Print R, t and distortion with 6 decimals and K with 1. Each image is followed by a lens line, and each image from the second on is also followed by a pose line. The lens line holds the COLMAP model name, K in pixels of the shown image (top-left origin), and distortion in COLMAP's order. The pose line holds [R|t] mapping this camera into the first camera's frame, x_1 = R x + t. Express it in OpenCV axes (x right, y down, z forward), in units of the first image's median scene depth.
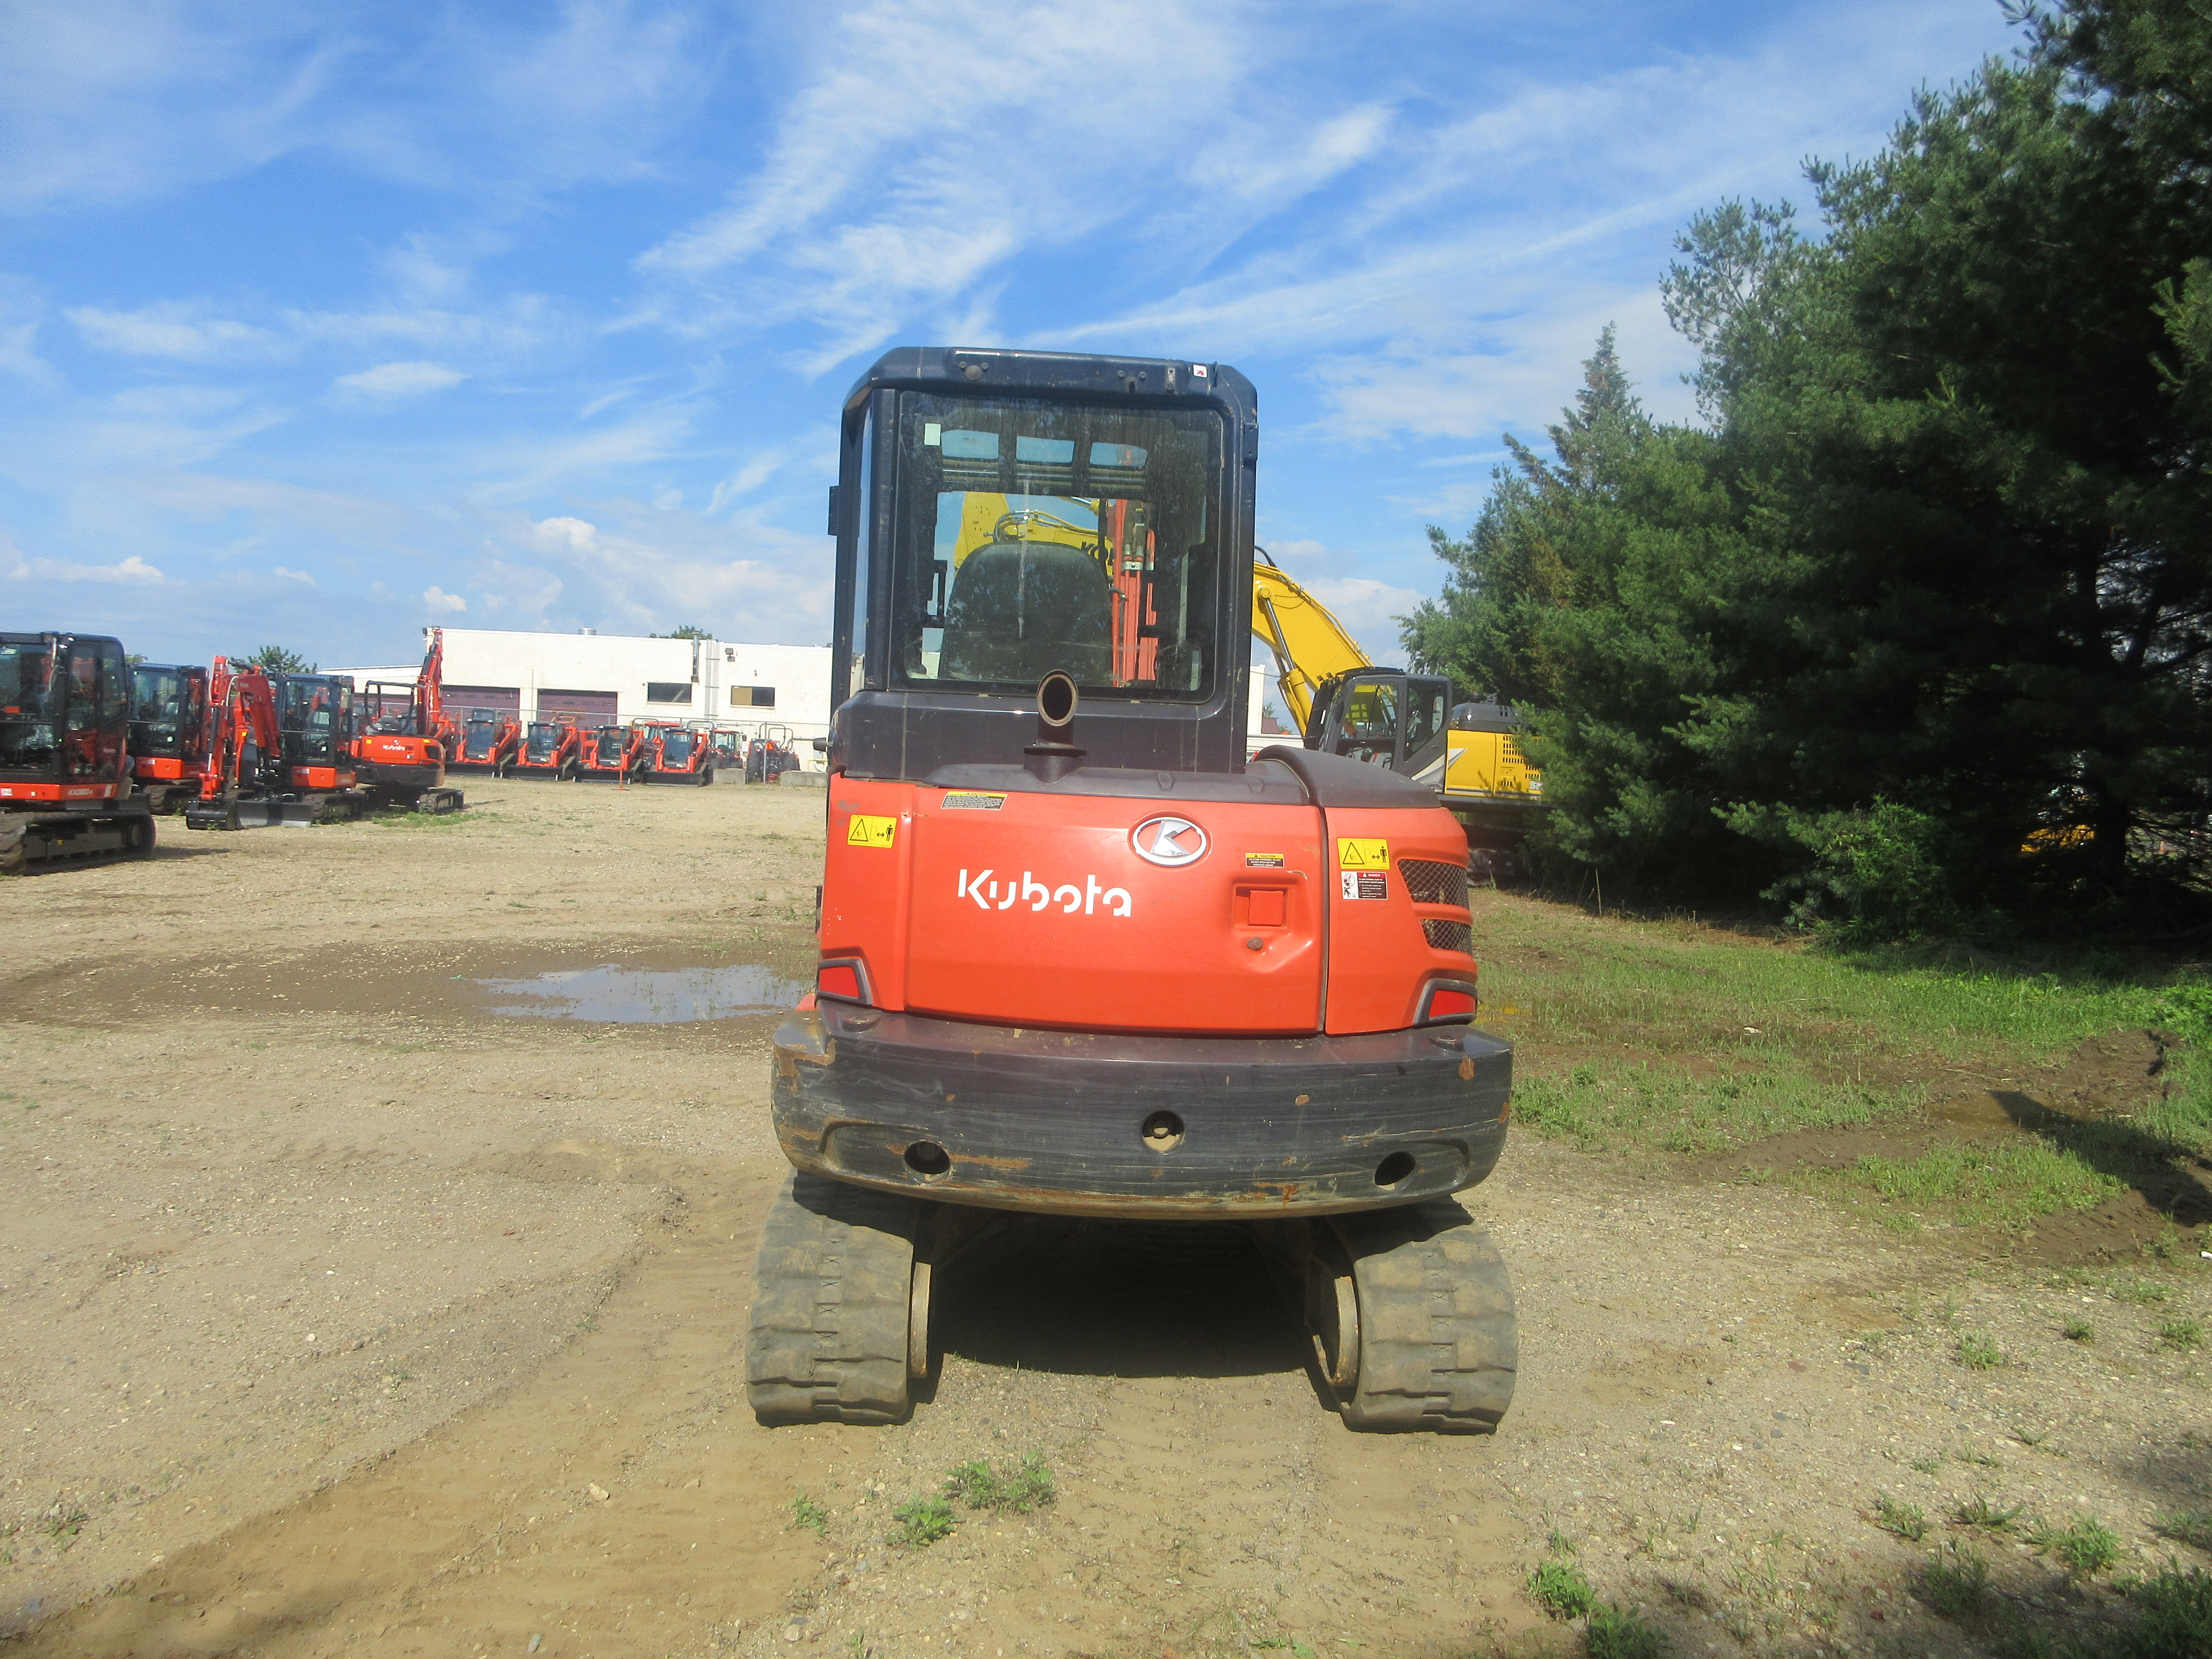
lens RADIAL K [[1633.4, 0, 1103.4], [0, 1633.4, 840.2], [0, 0, 1]] dist [-0.010221, 0.001999]
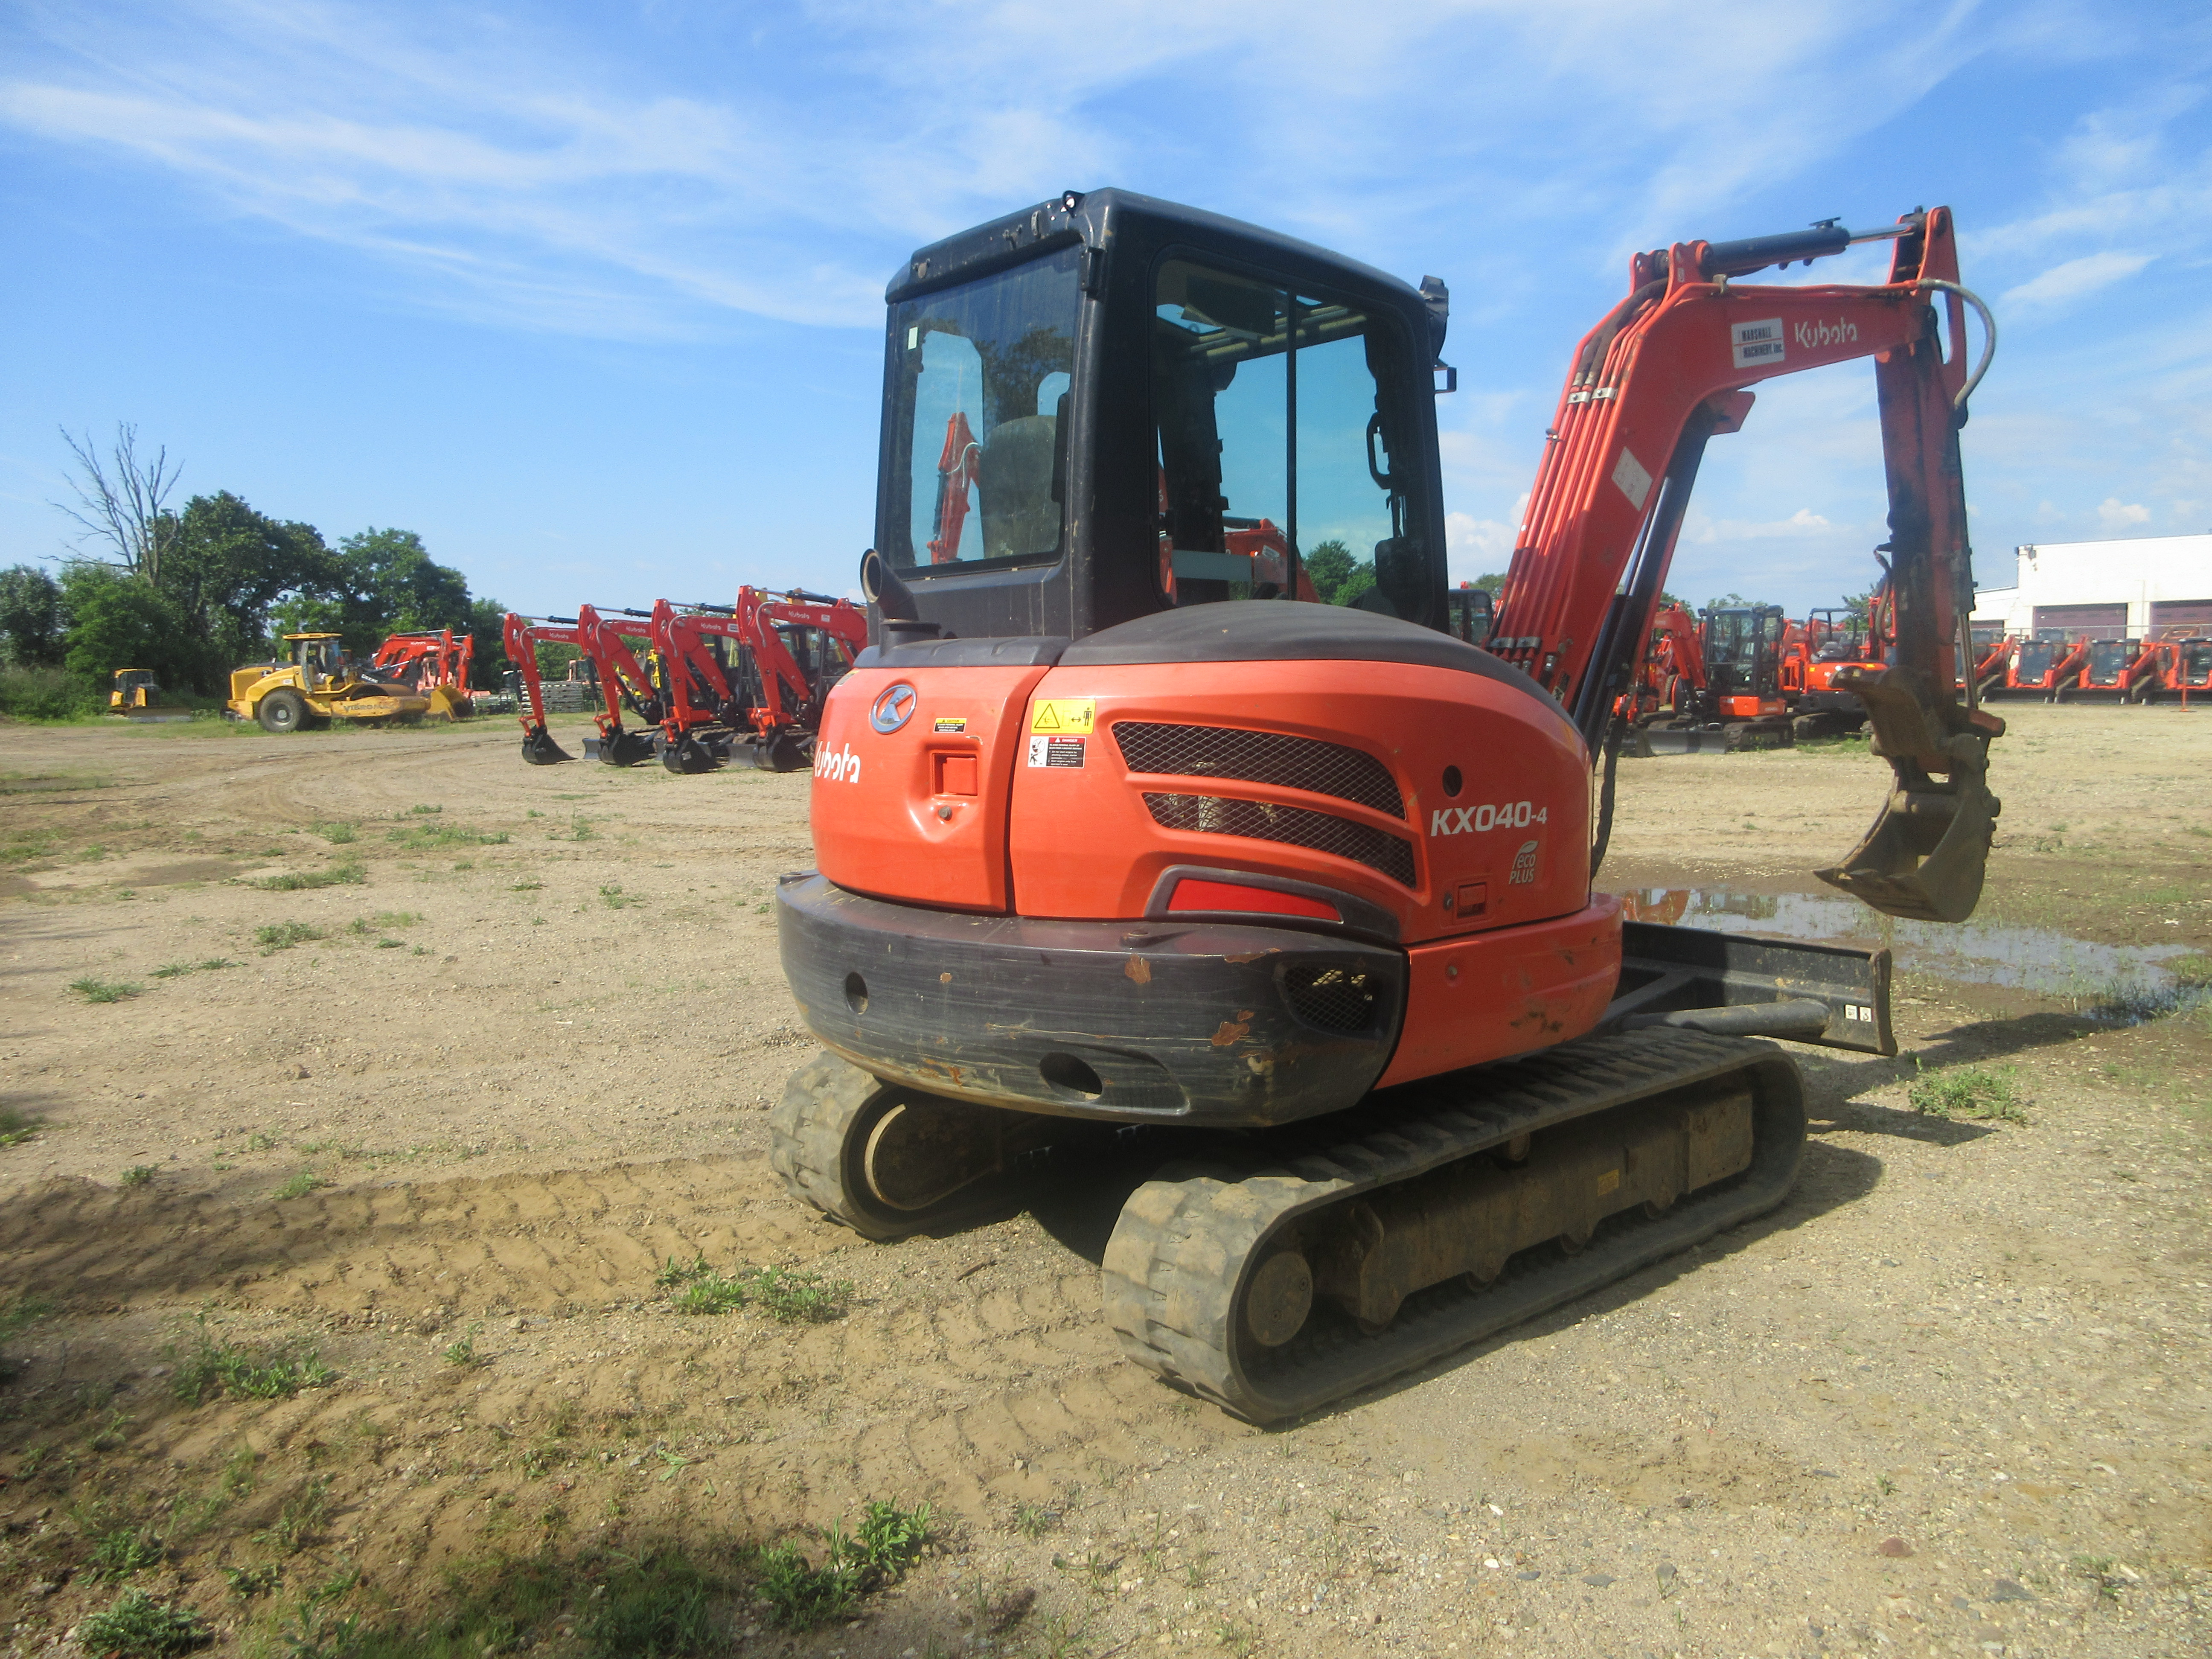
lens RADIAL K [[1633.4, 0, 1103.4], [0, 1633.4, 840.2], [0, 0, 1]] dist [-0.010221, 0.001999]
pose [[0.588834, 0.030731, -0.807670, 0.129937], [0.001093, 0.999246, 0.038817, 0.005976], [0.808254, -0.023740, 0.588356, 0.072152]]
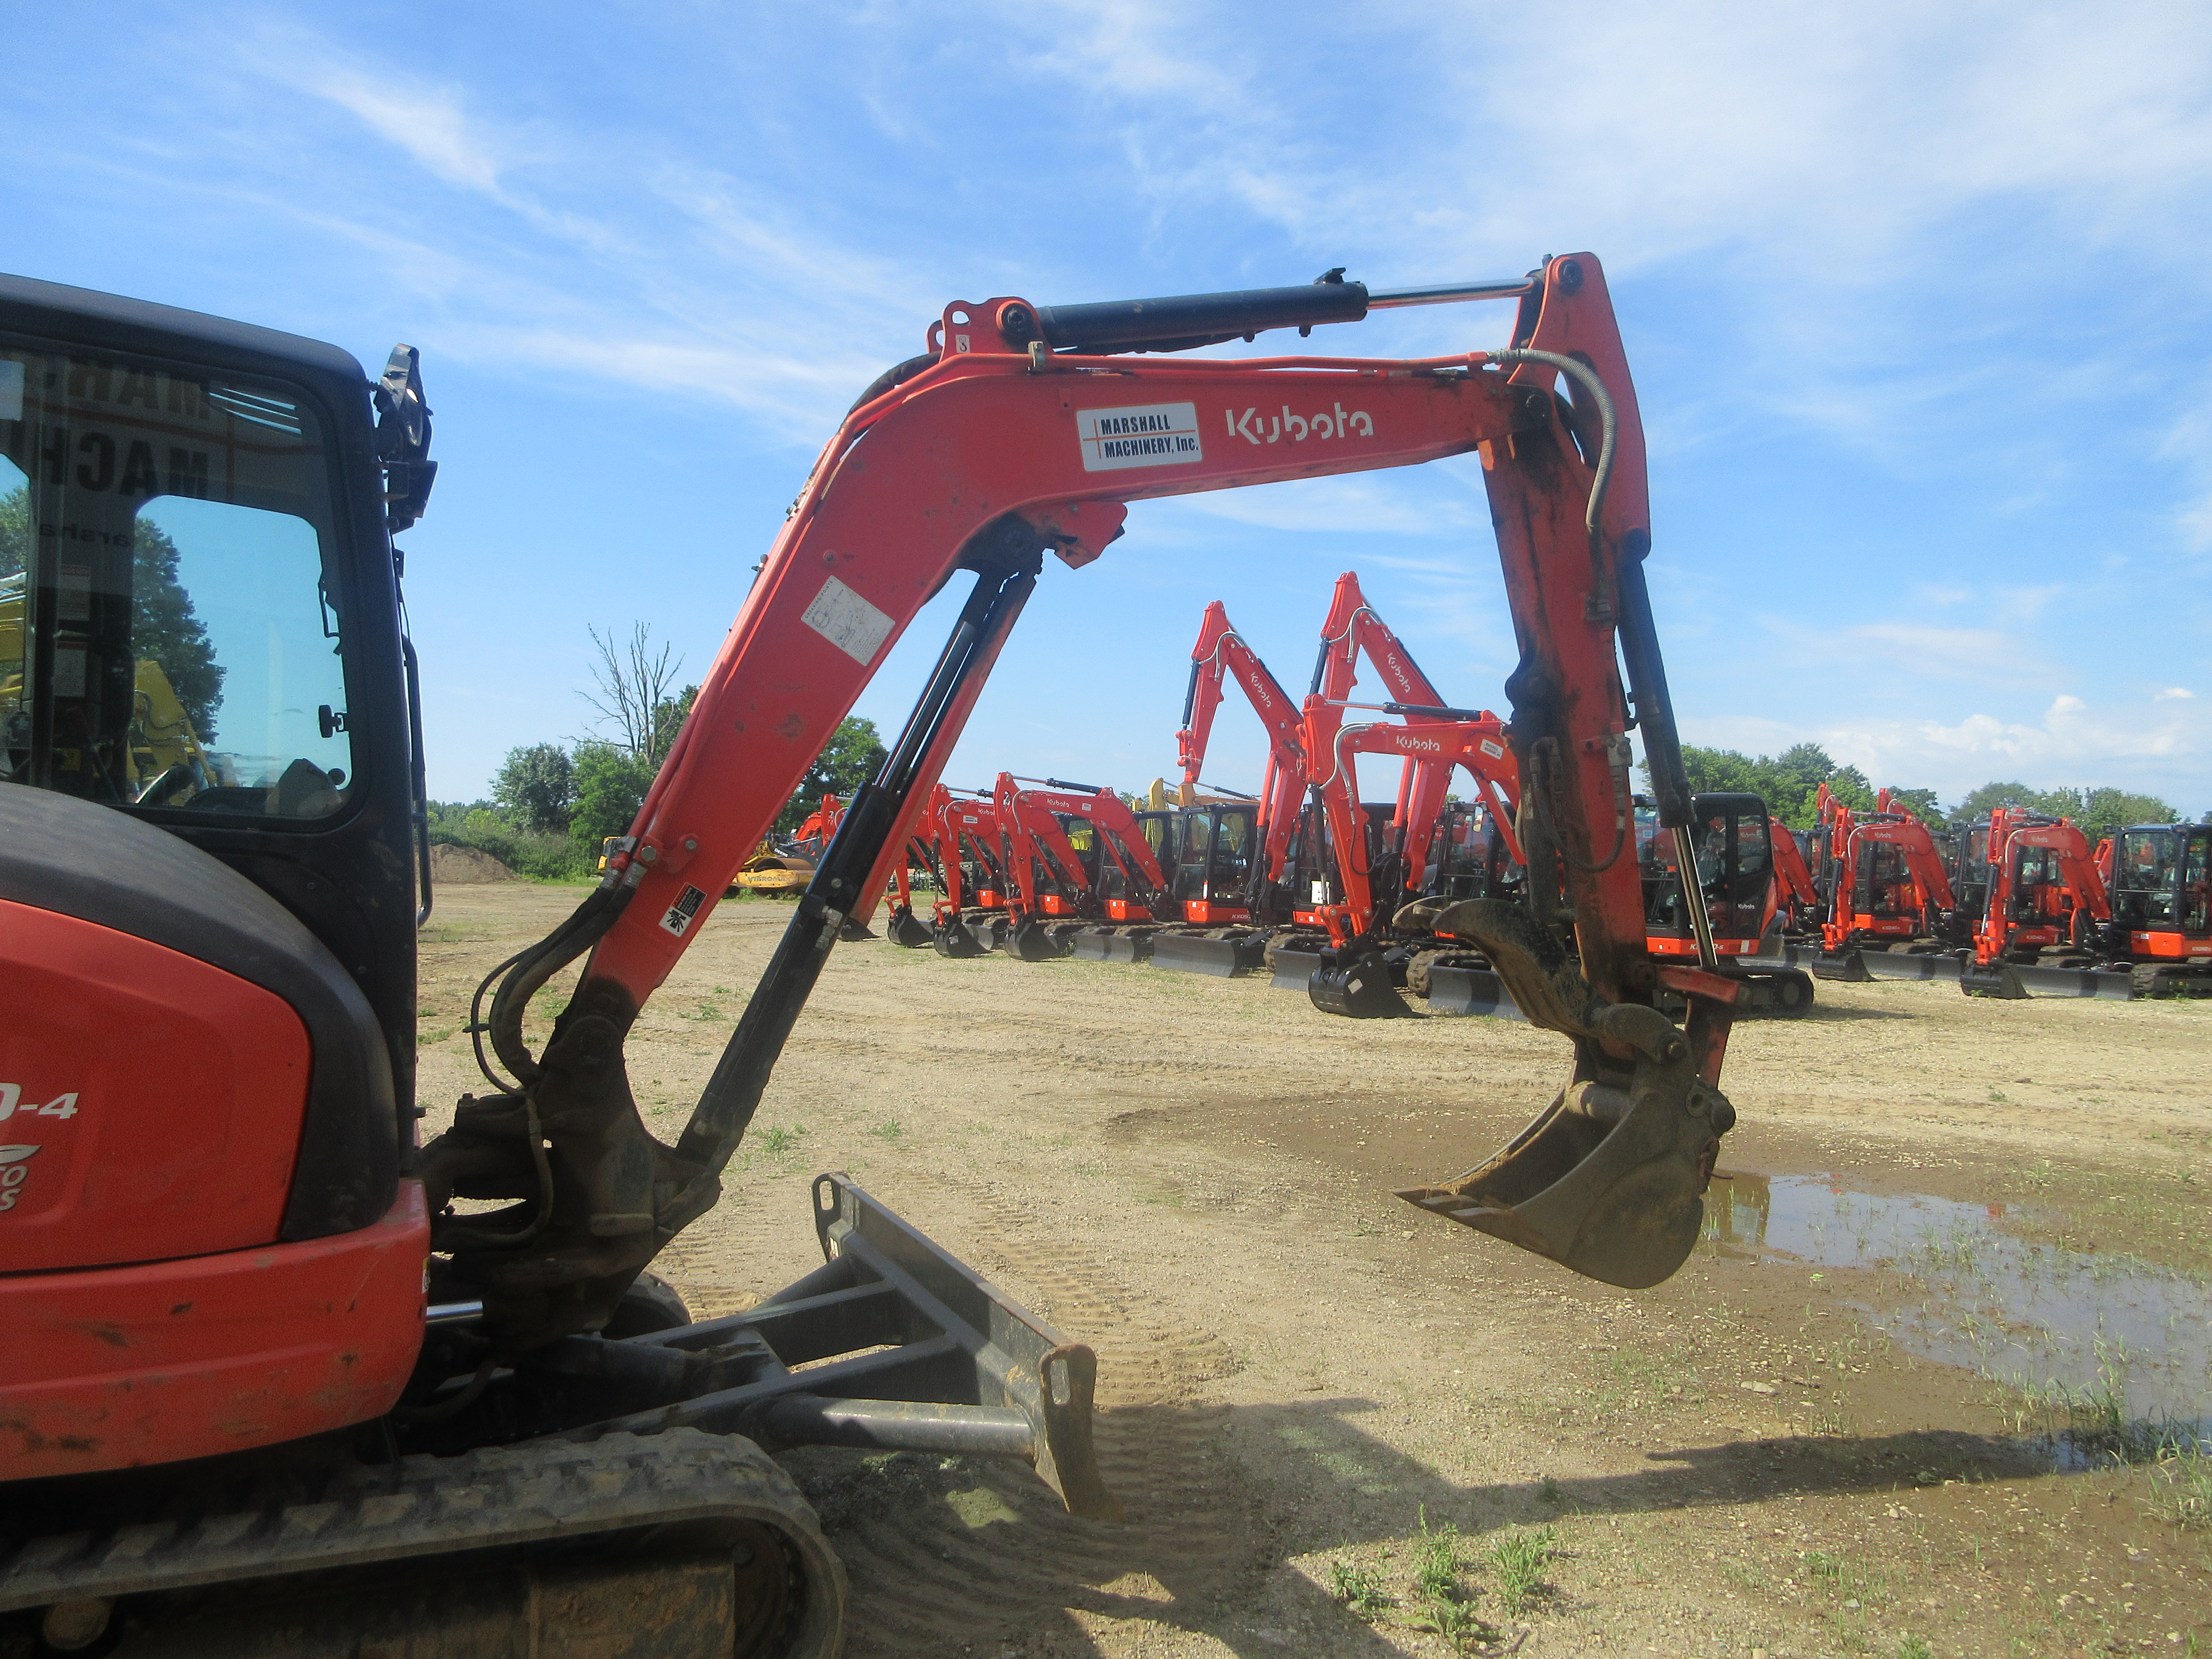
lens RADIAL K [[1633.4, 0, 1103.4], [0, 1633.4, 840.2], [0, 0, 1]] dist [-0.010221, 0.001999]
pose [[0.338135, -0.048894, -0.939827, 0.146153], [-0.054367, 0.995967, -0.071375, -0.002440], [0.939526, 0.075230, 0.334113, 0.220214]]
